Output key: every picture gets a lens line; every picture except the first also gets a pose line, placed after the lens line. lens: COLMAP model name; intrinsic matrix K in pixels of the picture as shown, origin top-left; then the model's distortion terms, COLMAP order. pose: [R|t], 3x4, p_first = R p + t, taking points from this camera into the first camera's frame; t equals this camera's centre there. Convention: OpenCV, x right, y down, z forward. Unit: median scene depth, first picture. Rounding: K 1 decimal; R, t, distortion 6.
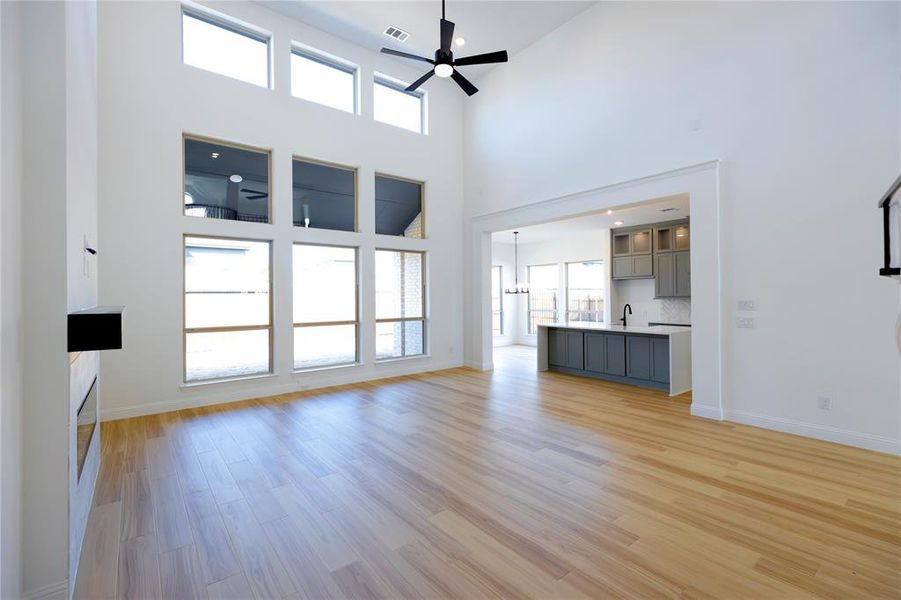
lens RADIAL K [[399.3, 0, 448.1], [0, 399.3, 293.7], [0, 0, 1]] dist [-0.001162, 0.000831]
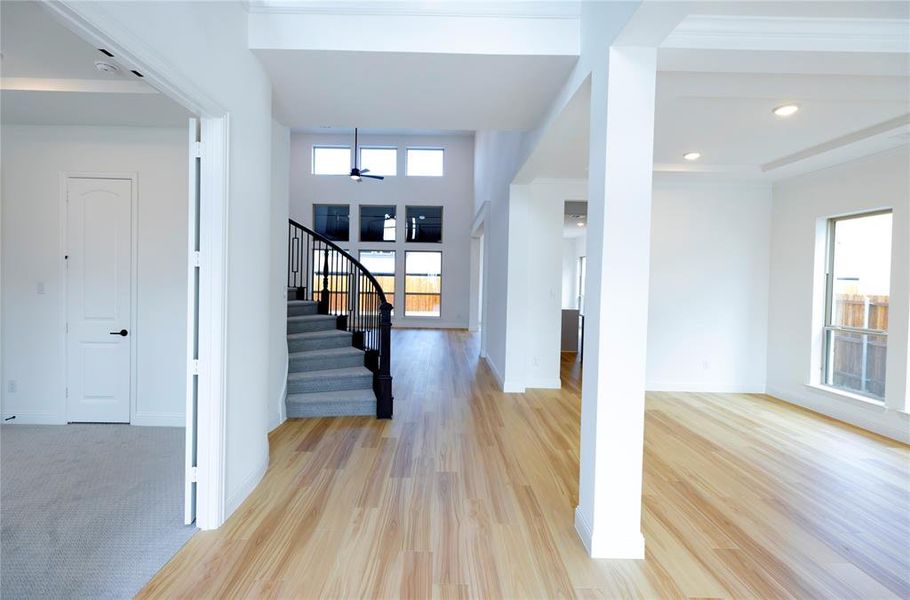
lens RADIAL K [[415.2, 0, 445.5], [0, 415.2, 279.2], [0, 0, 1]] dist [0.002367, 0.000055]
pose [[0.792945, 0.026804, -0.608703, 1.180787], [-0.022523, 0.999639, 0.014679, -0.023879], [0.608877, 0.002070, 0.793262, -0.344592]]
